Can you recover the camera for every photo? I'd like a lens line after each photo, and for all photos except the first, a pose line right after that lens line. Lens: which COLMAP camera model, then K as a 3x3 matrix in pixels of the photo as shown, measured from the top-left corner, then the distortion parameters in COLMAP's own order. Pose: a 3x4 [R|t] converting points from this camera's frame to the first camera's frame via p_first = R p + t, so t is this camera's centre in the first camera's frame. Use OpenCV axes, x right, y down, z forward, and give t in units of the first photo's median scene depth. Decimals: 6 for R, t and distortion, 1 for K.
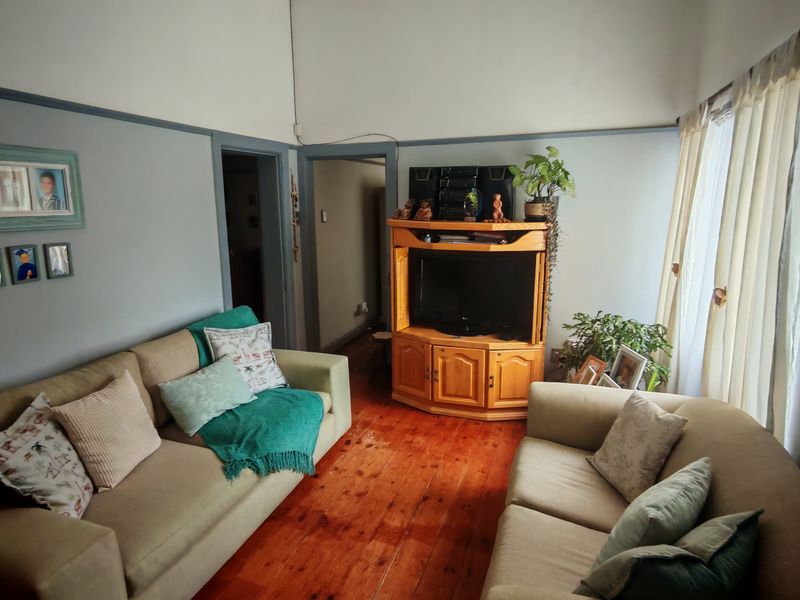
lens RADIAL K [[489.2, 0, 401.9], [0, 489.2, 296.9], [0, 0, 1]] dist [0.004452, 0.001614]
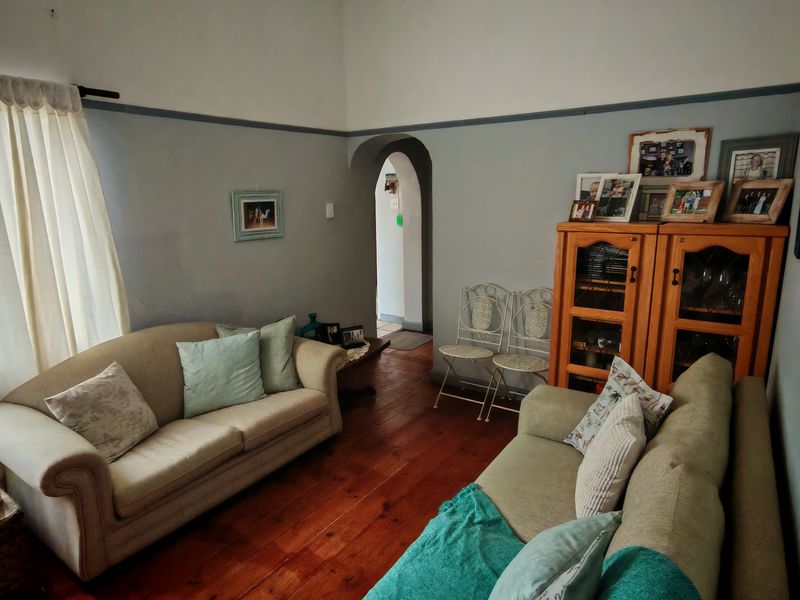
lens RADIAL K [[489.2, 0, 401.2], [0, 489.2, 298.3], [0, 0, 1]] dist [0.004452, 0.001614]
pose [[-0.961852, -0.052634, 0.268458, -0.431770], [0.057418, 0.920618, 0.386219, -0.320193], [-0.267476, 0.386900, -0.882477, 1.628893]]
